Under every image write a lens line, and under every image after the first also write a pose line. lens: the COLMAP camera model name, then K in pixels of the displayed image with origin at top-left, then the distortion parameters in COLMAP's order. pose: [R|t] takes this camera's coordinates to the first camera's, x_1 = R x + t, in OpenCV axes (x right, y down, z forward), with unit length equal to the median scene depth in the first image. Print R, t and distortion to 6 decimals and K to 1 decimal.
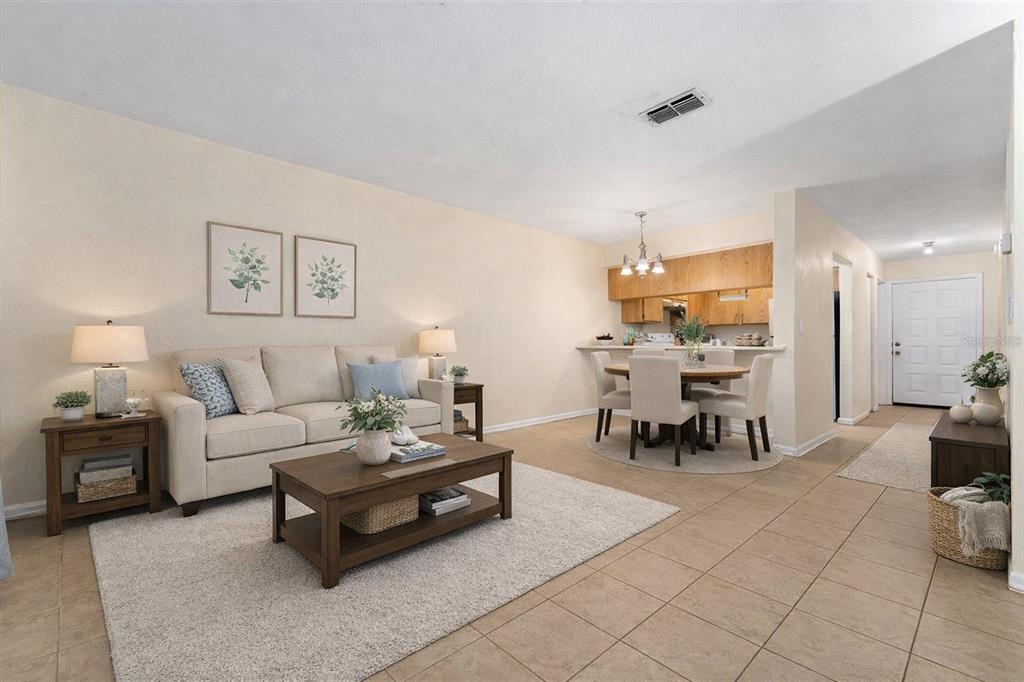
lens RADIAL K [[414.8, 0, 509.5], [0, 414.8, 344.6], [0, 0, 1]] dist [0.001636, -0.000174]
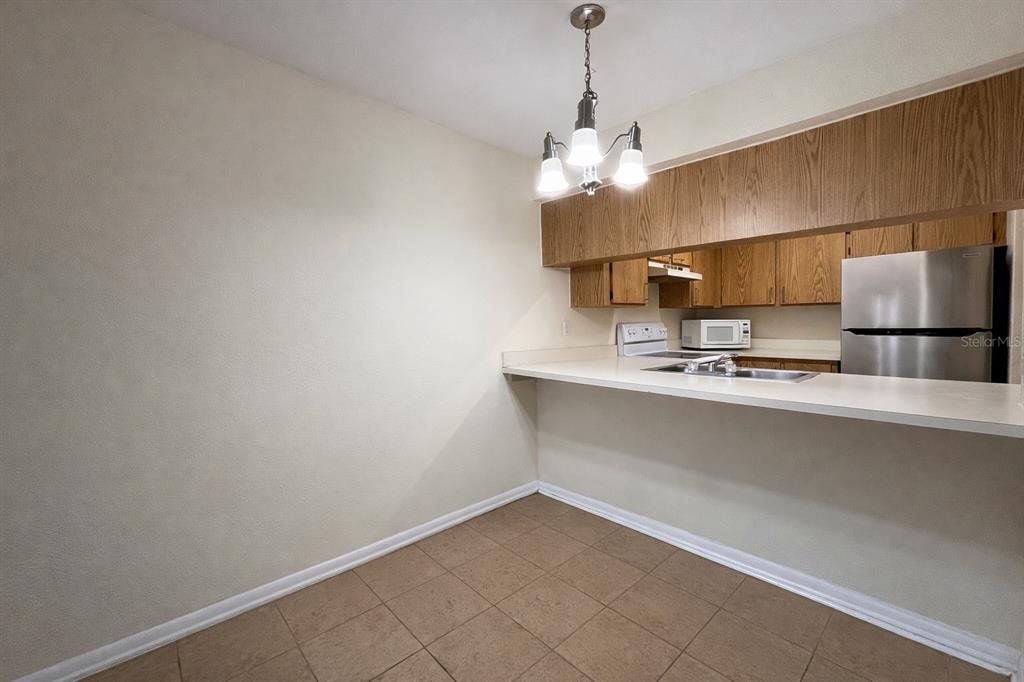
lens RADIAL K [[405.6, 0, 507.3], [0, 405.6, 323.9], [0, 0, 1]] dist [0.000919, -0.000014]
pose [[0.999613, -0.018963, 0.020371, 0.179124], [0.018735, 0.999760, 0.011353, -0.039460], [-0.020581, -0.010967, 0.999728, 0.486386]]
